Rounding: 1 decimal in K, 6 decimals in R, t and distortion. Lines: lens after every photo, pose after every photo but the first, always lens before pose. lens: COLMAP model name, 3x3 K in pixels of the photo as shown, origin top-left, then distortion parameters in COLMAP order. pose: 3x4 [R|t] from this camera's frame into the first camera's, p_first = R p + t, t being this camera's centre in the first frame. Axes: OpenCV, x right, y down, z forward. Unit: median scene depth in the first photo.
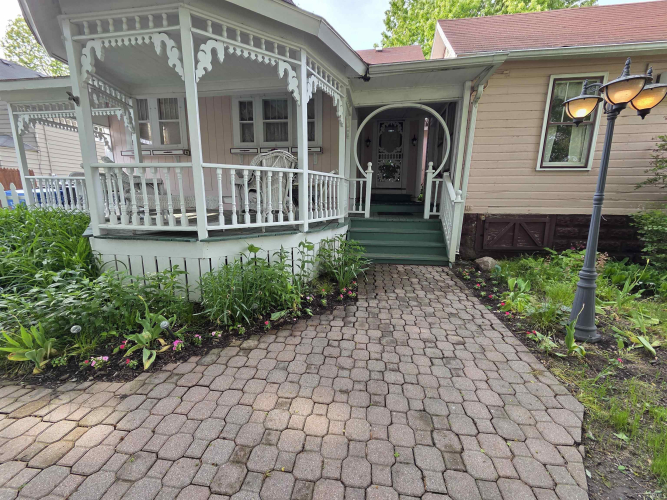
lens RADIAL K [[268.5, 0, 331.0], [0, 268.5, 247.3], [0, 0, 1]] dist [0.001529, 0.000194]
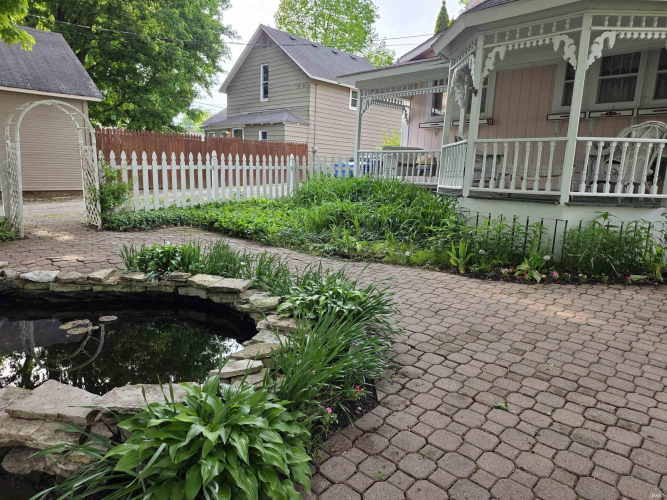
lens RADIAL K [[440.1, 0, 334.2], [0, 440.1, 245.8], [0, 0, 1]] dist [0.078332, -0.062507]
pose [[0.814771, 0.118124, -0.567622, -0.139028], [-0.140652, 0.990050, 0.004139, 0.228686], [0.562464, 0.076465, 0.823279, -0.902166]]
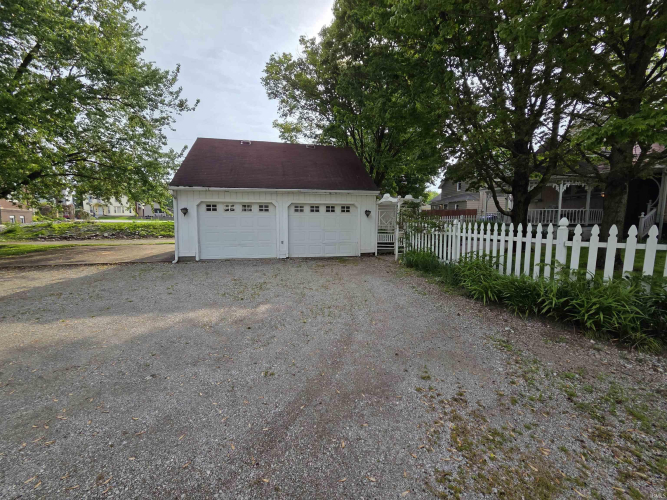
lens RADIAL K [[272.3, 0, 333.5], [0, 272.3, 250.0], [0, 0, 1]] dist [-0.001906, -0.000337]
pose [[0.342546, 0.104173, -0.933708, 2.294915], [-0.173283, 0.983788, 0.046189, 0.526038], [0.923382, 0.145974, 0.355044, -3.034941]]
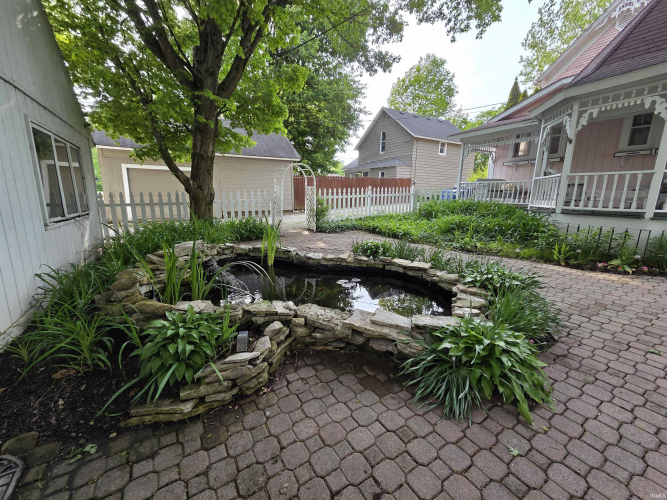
lens RADIAL K [[274.8, 0, 331.9], [0, 274.8, 248.9], [0, 0, 1]] dist [-0.003587, 0.000272]
pose [[0.621708, 0.154277, -0.767905, -0.301649], [-0.158111, 0.984946, 0.069873, 0.272775], [0.767124, 0.077973, 0.636742, -1.185629]]
